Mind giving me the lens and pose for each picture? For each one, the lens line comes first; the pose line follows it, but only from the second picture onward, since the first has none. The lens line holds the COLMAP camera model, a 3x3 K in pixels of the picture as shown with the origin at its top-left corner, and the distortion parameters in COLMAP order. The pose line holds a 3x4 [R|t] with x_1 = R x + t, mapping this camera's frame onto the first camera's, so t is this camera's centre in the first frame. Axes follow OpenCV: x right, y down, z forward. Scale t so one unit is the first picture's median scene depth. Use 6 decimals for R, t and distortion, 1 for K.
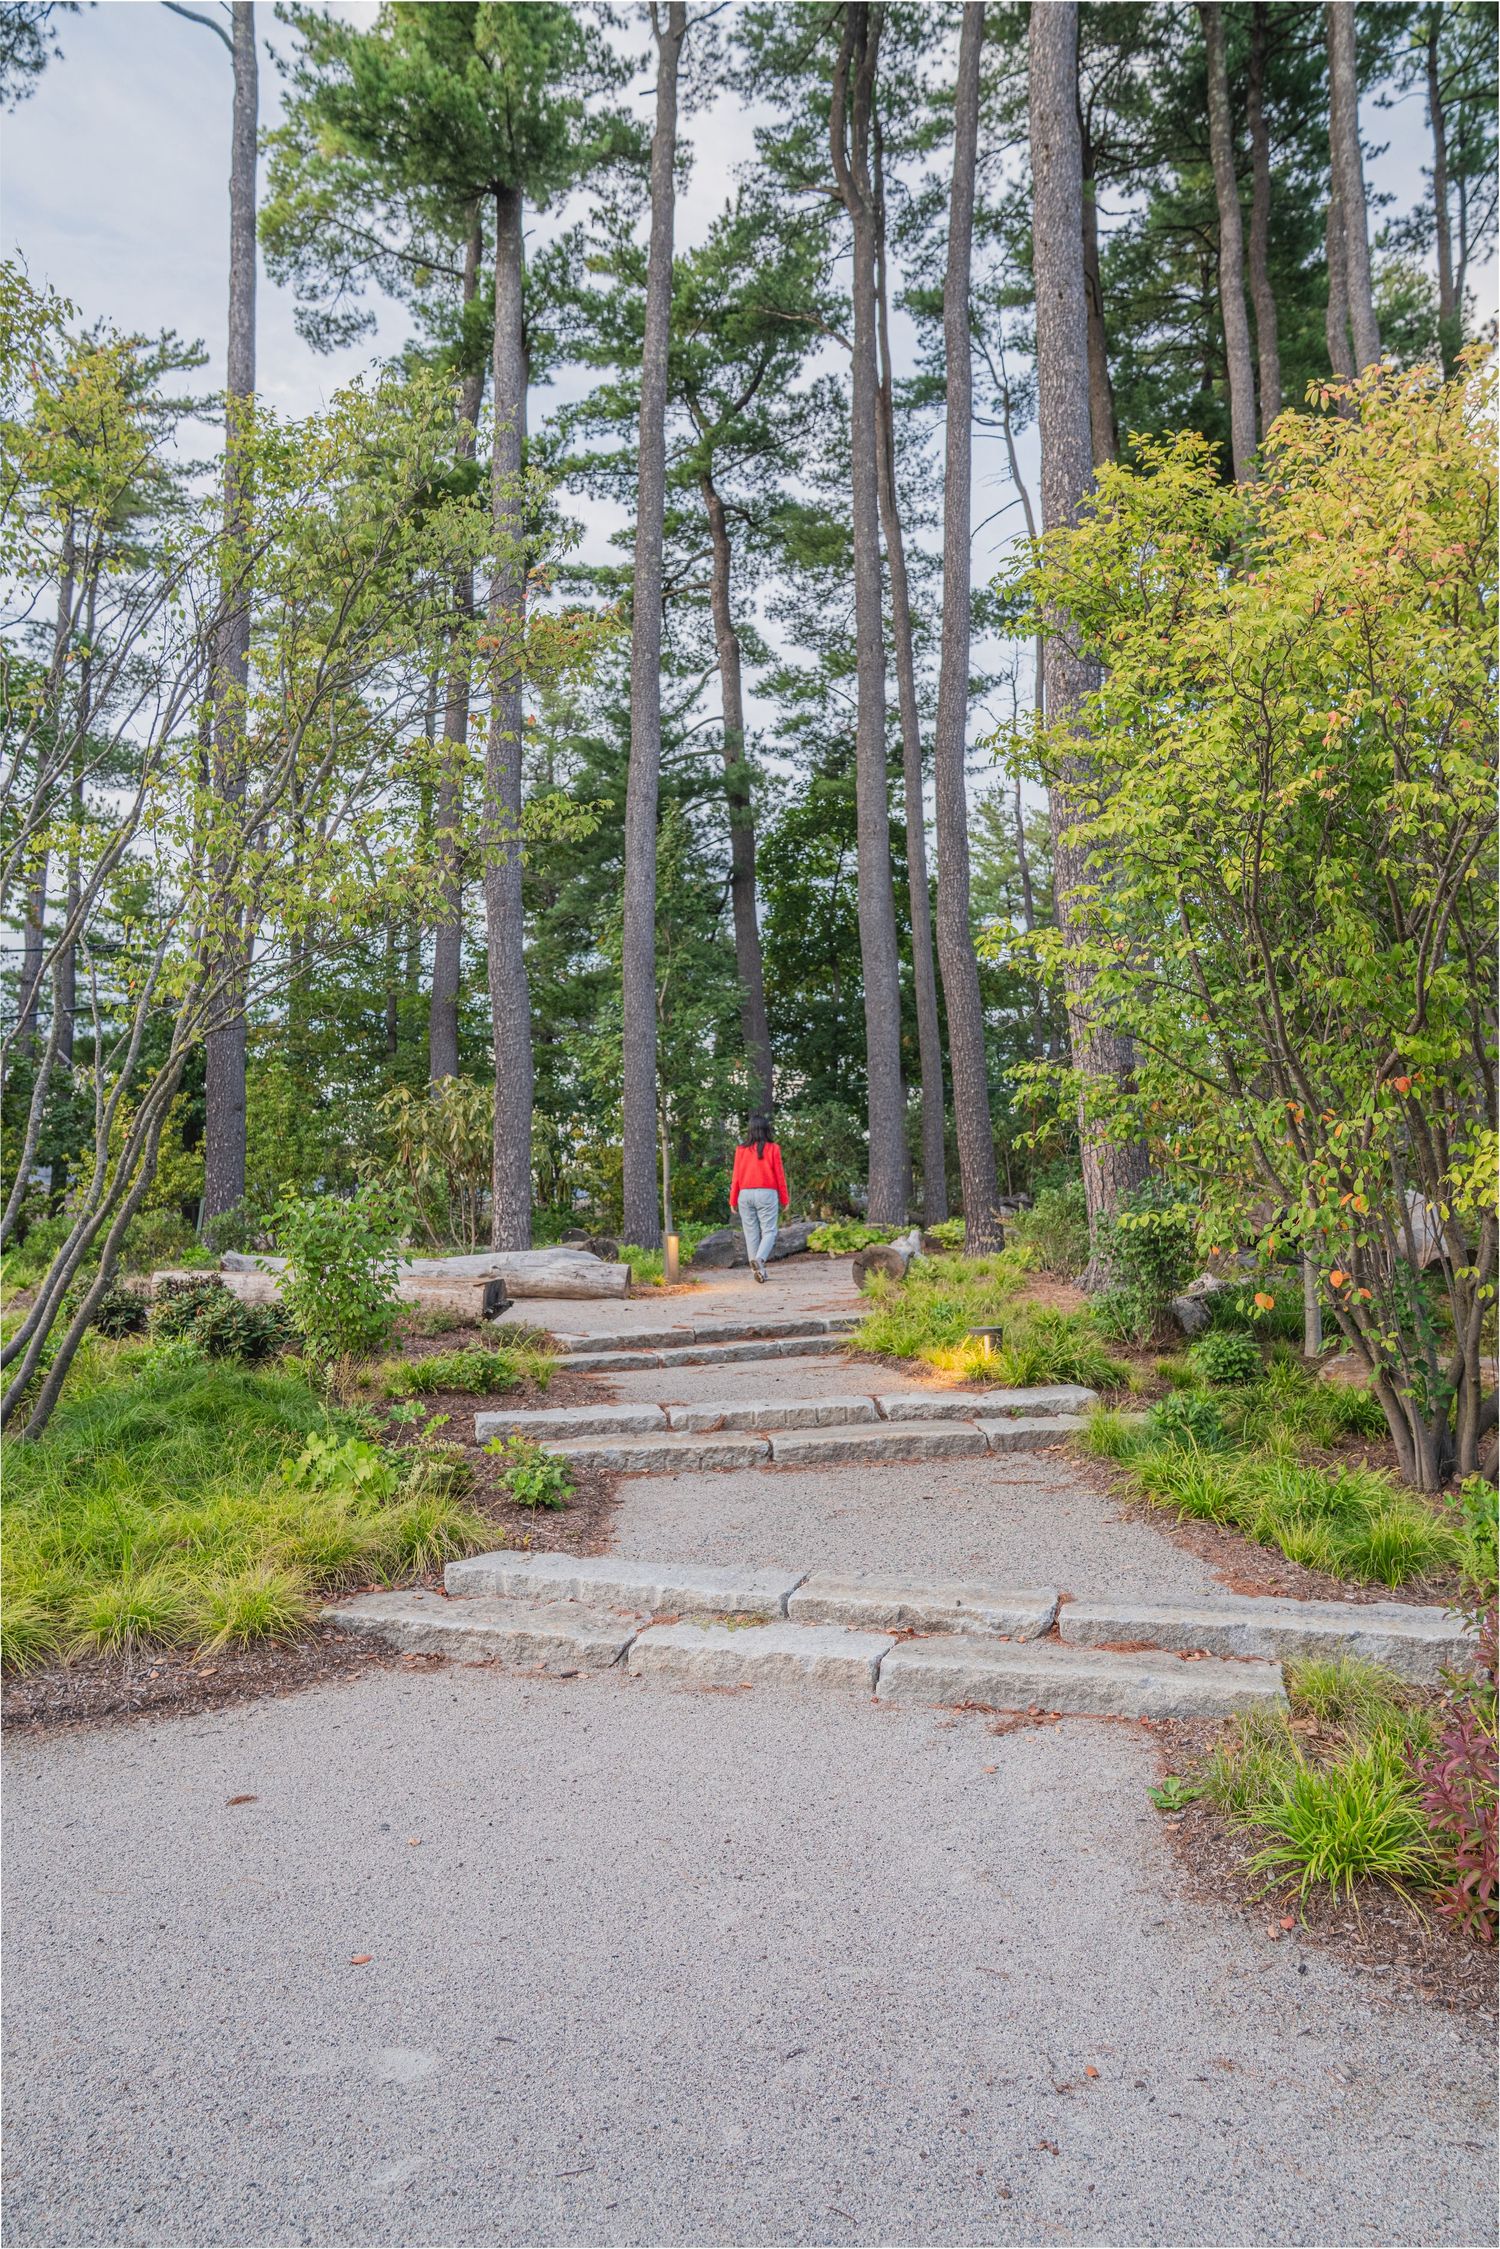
lens RADIAL K [[1574.8, 0, 745.3], [0, 1574.8, 1122.6], [0, 0, 1]] dist [-0.078654, 0.028279]
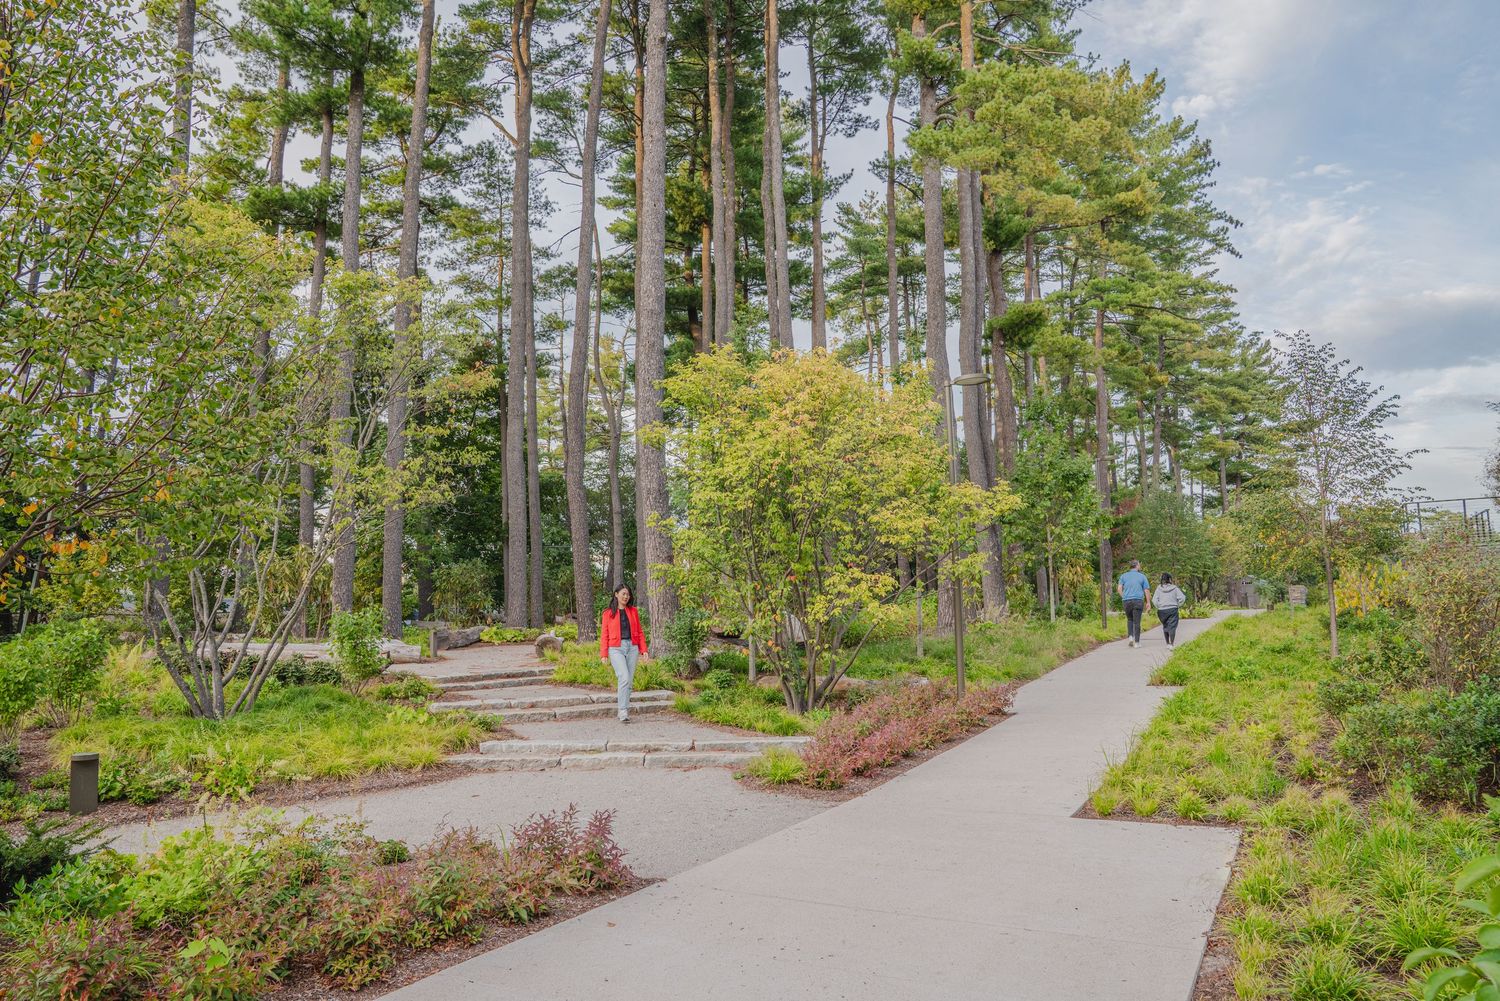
lens RADIAL K [[1050.3, 0, 753.6], [0, 1050.3, 499.7], [0, 0, 1]] dist [-0.078654, 0.028279]
pose [[0.927174, 0.047202, 0.371646, -0.268566], [-0.024703, 0.997575, -0.065070, -0.027795], [-0.373816, 0.051151, 0.926091, -0.566068]]
